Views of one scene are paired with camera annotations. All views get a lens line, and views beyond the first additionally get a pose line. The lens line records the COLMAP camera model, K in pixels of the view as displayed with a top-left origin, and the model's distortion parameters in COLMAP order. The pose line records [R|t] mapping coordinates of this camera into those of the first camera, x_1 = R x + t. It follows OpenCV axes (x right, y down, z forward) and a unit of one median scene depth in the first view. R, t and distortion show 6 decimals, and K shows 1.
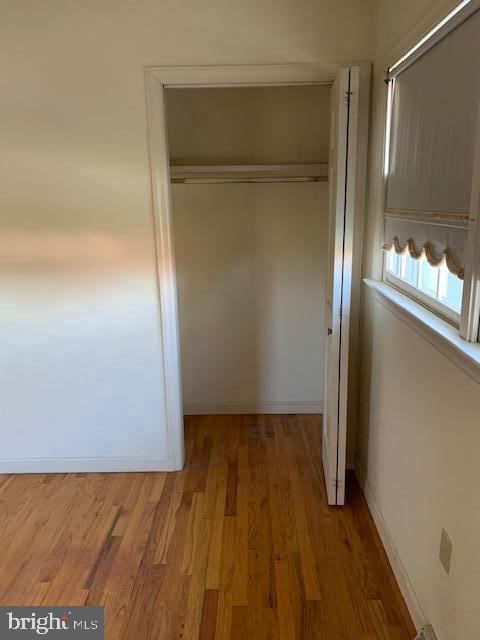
lens RADIAL K [[487.9, 0, 243.4], [0, 487.9, 318.2], [0, 0, 1]] dist [0.055334, -0.071643]
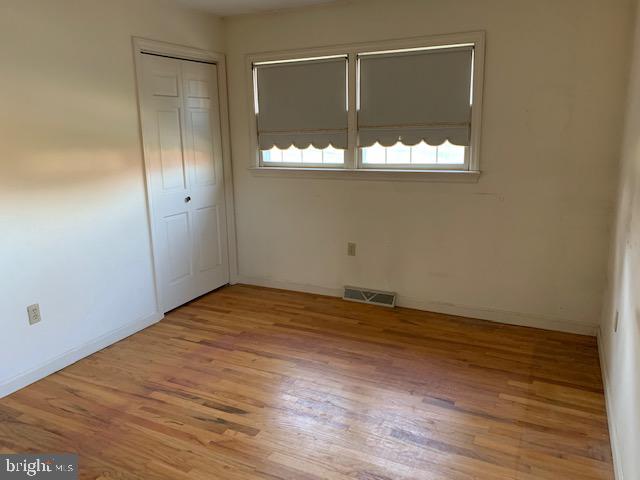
lens RADIAL K [[487.9, 0, 309.8], [0, 487.9, 234.5], [0, 0, 1]] dist [0.055334, -0.071643]
pose [[0.432656, -0.174362, 0.884538, -1.395243], [0.226278, 0.970717, 0.080670, 0.070487], [-0.872701, 0.165249, 0.459440, -0.062773]]
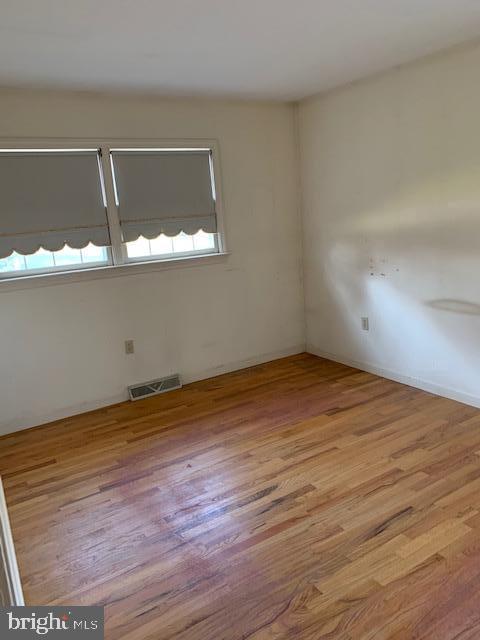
lens RADIAL K [[487.9, 0, 237.7], [0, 487.9, 316.8], [0, 0, 1]] dist [0.055334, -0.071643]
pose [[-0.544395, -0.107279, 0.831941, -1.405685], [0.291624, 0.905717, 0.307622, -0.223746], [-0.786504, 0.410082, -0.461783, 1.103861]]
